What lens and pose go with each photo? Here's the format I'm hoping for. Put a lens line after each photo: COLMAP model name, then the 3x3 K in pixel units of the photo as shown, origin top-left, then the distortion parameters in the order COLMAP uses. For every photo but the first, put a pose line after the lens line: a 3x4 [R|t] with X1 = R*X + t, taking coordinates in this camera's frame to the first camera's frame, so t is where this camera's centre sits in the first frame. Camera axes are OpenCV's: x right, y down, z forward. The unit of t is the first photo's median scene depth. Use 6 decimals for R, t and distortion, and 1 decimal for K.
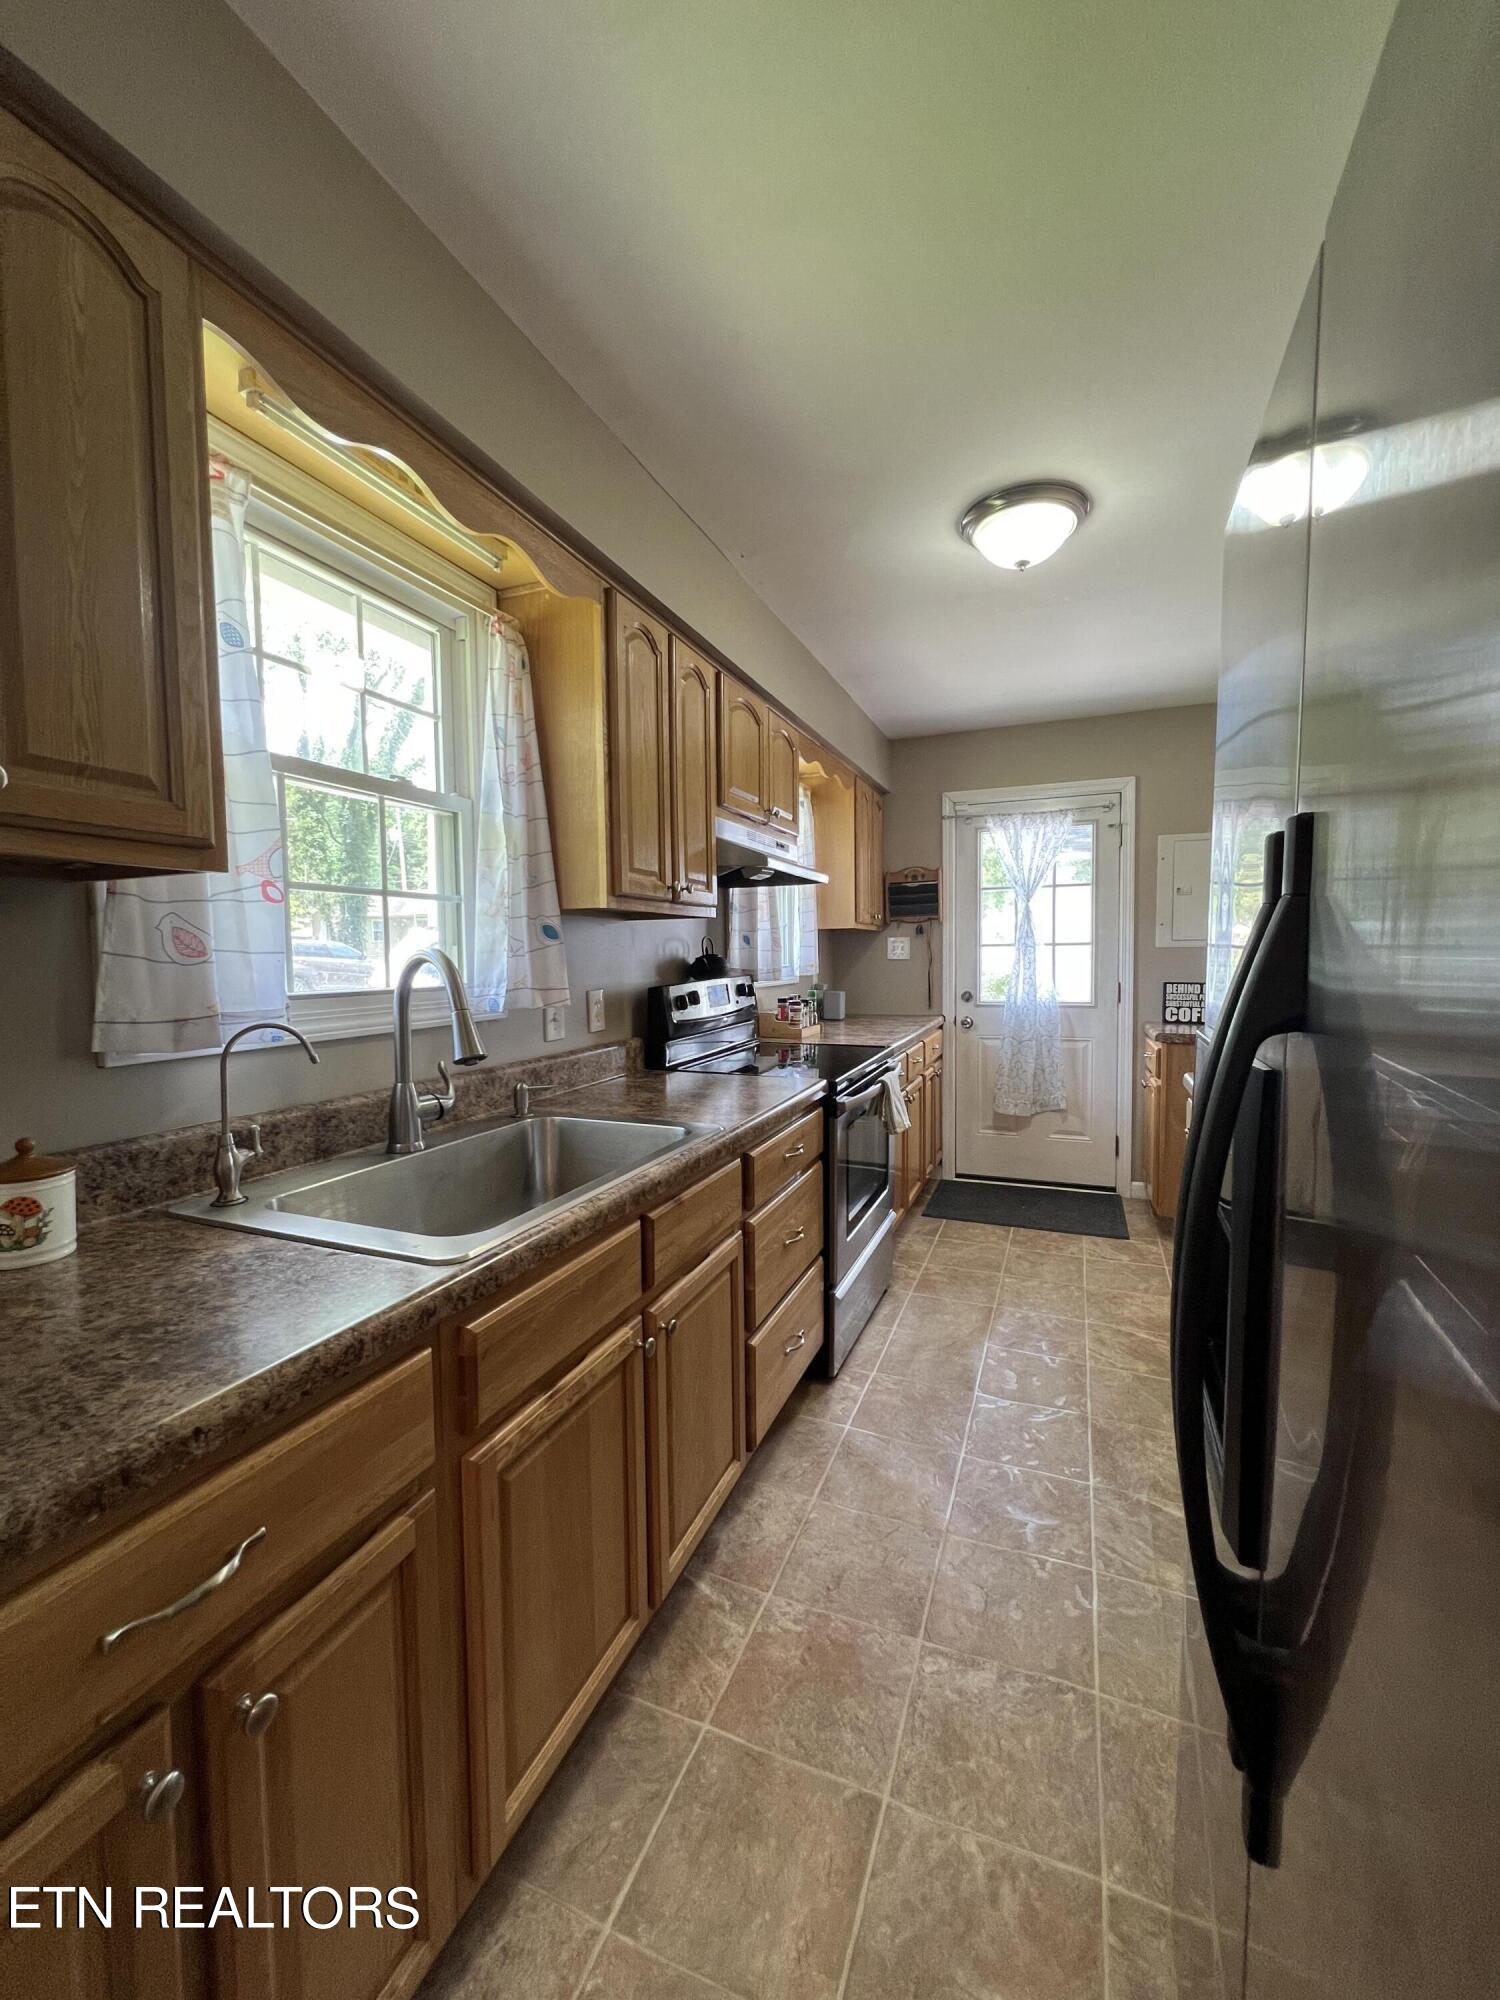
lens RADIAL K [[801.3, 0, 744.2], [0, 801.3, 998.8], [0, 0, 1]] dist [-0.000850, 0.000670]
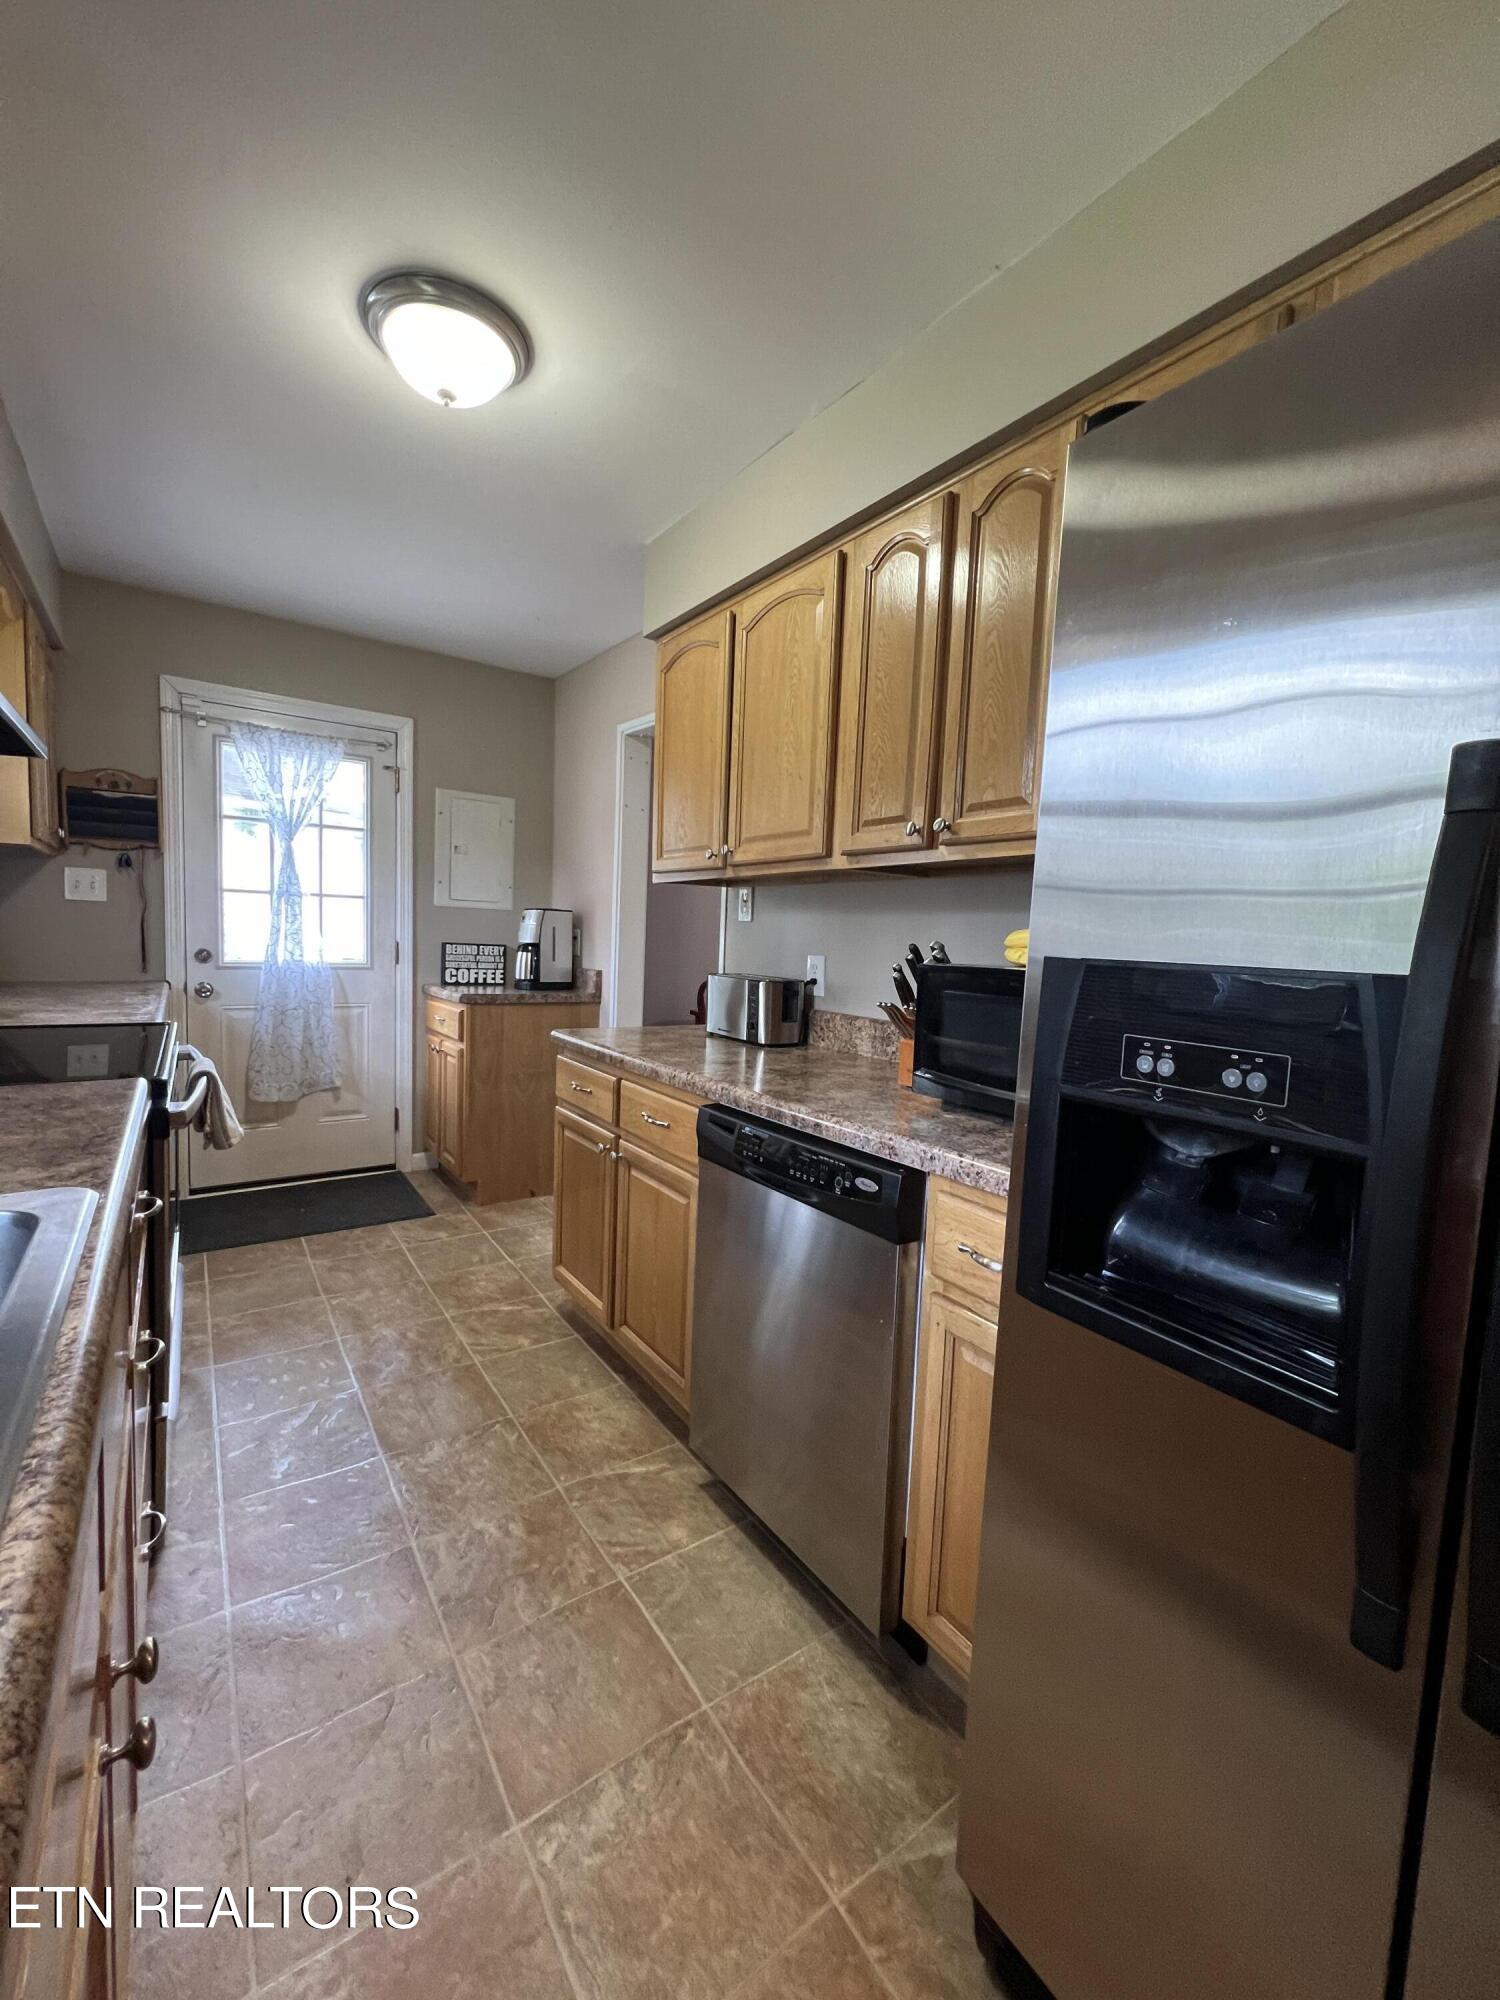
lens RADIAL K [[799.7, 0, 744.0], [0, 799.7, 996.8], [0, 0, 1]] dist [-0.001575, 0.000582]
pose [[0.535110, -0.031644, 0.844190, -0.149229], [0.001856, 0.999340, 0.036284, 0.016021], [-0.844781, -0.017849, 0.534815, 0.267356]]
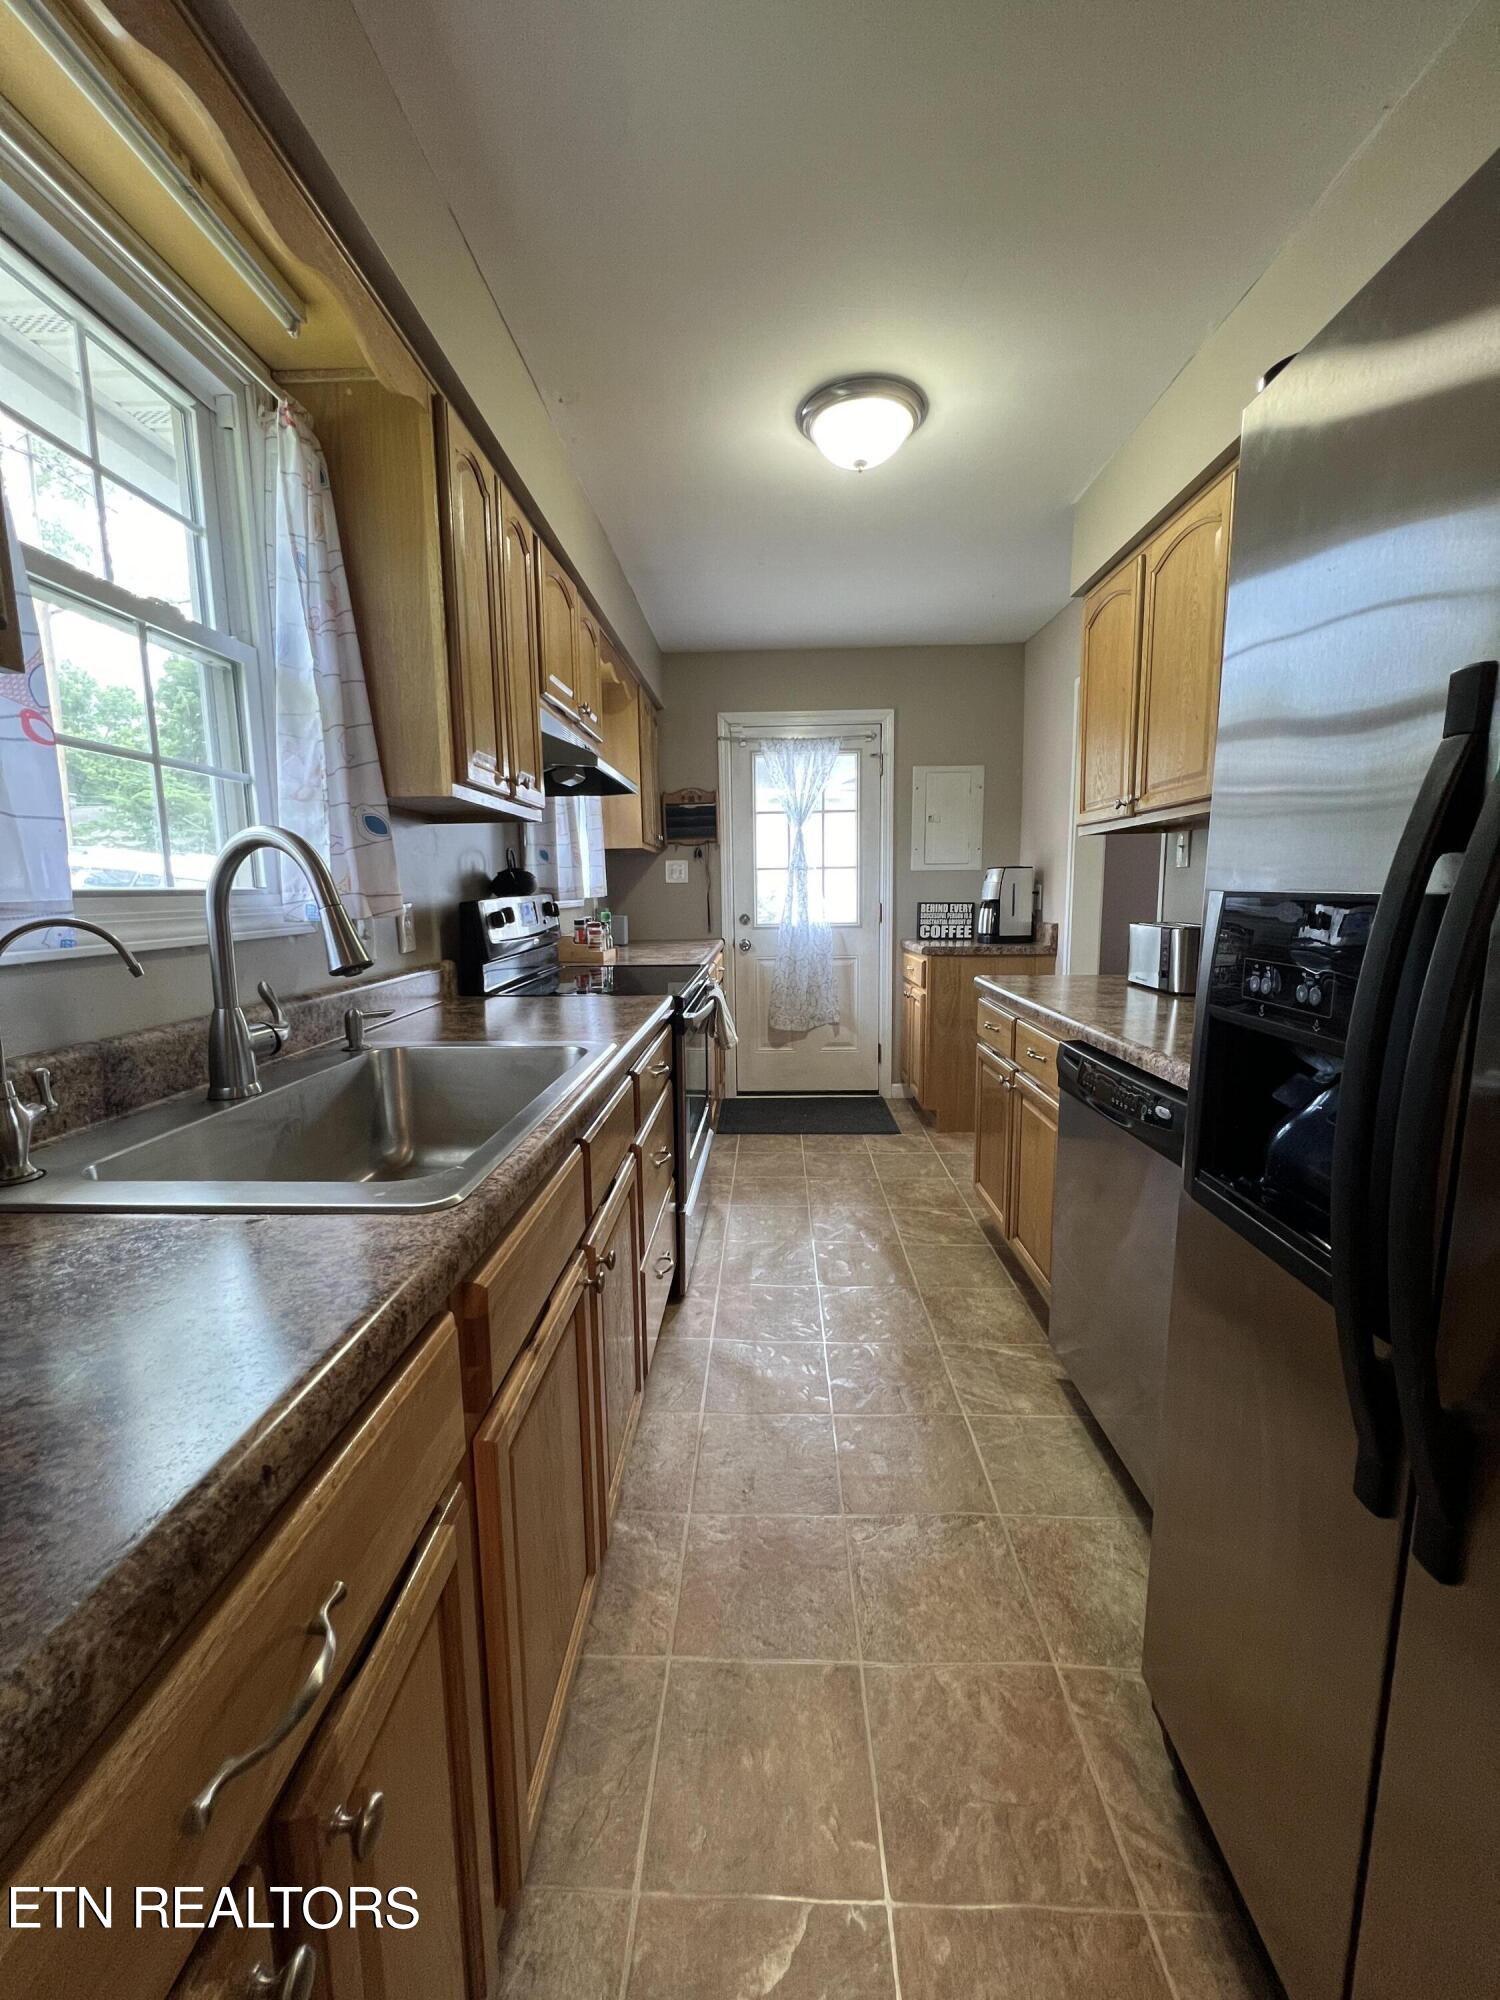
lens RADIAL K [[799.7, 0, 744.0], [0, 799.7, 996.8], [0, 0, 1]] dist [-0.001575, 0.000582]
pose [[0.936935, -0.047552, 0.346253, -0.134443], [0.021660, 0.996697, 0.078267, 0.026660], [-0.348831, -0.065831, 0.934871, 0.068874]]
